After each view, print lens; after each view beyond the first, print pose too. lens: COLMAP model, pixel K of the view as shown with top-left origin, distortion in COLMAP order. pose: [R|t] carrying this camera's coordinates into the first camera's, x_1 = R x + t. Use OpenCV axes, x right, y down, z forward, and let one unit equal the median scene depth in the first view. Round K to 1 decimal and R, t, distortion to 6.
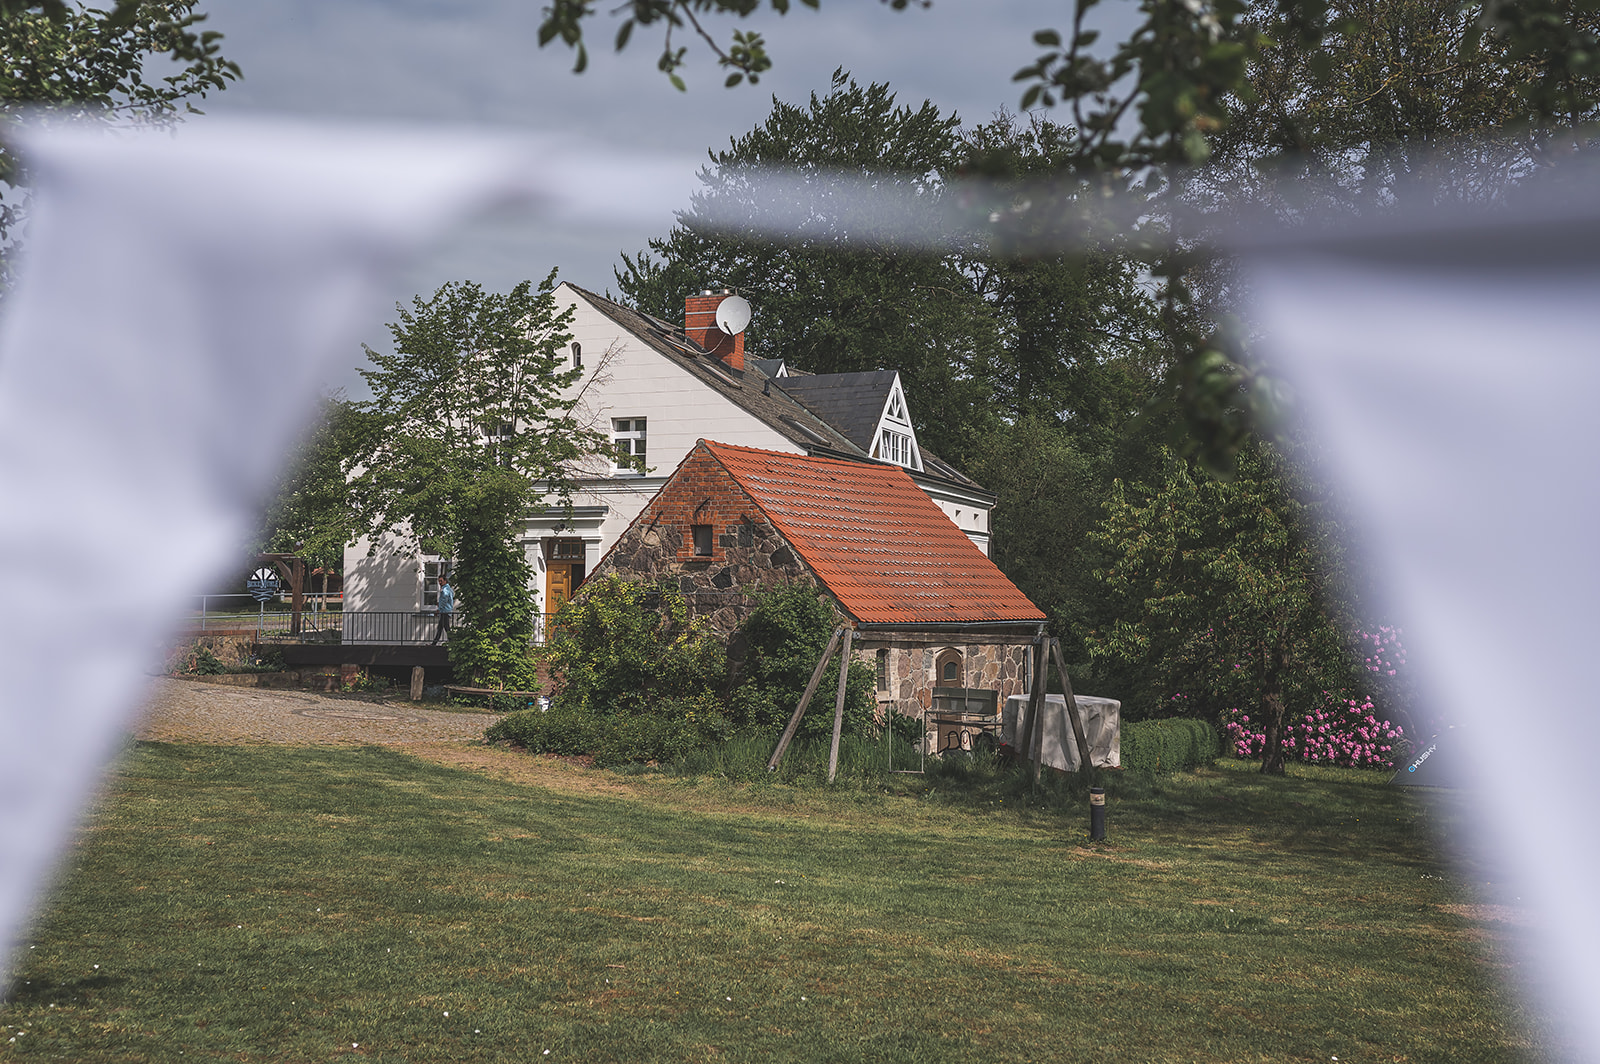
lens RADIAL K [[1611.9, 0, 800.0], [0, 1611.9, 532.0], [0, 0, 1]] dist [-0.183932, -0.000930]
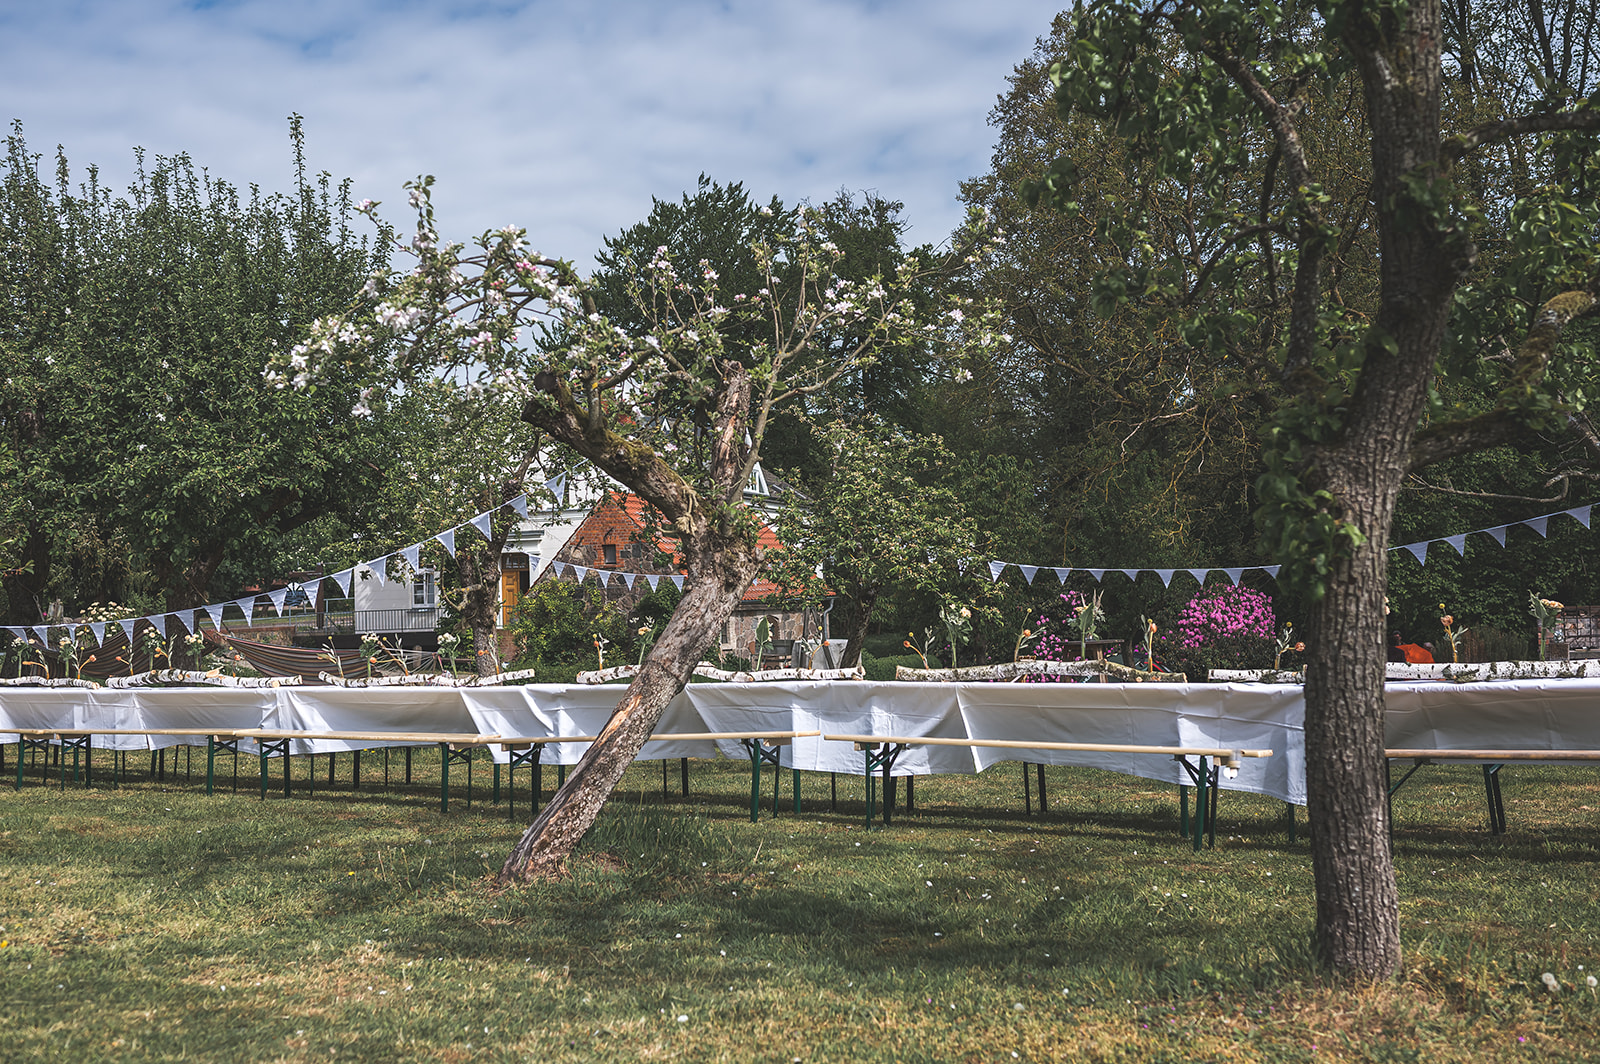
lens RADIAL K [[1612.3, 0, 799.9], [0, 1612.3, 590.3], [0, 0, 1]] dist [0.134711, 0.001366]
pose [[0.998060, -0.038645, 0.048819, 0.035482], [0.036623, 0.998461, 0.041657, -0.014069], [-0.050353, -0.039788, 0.997939, -0.448853]]
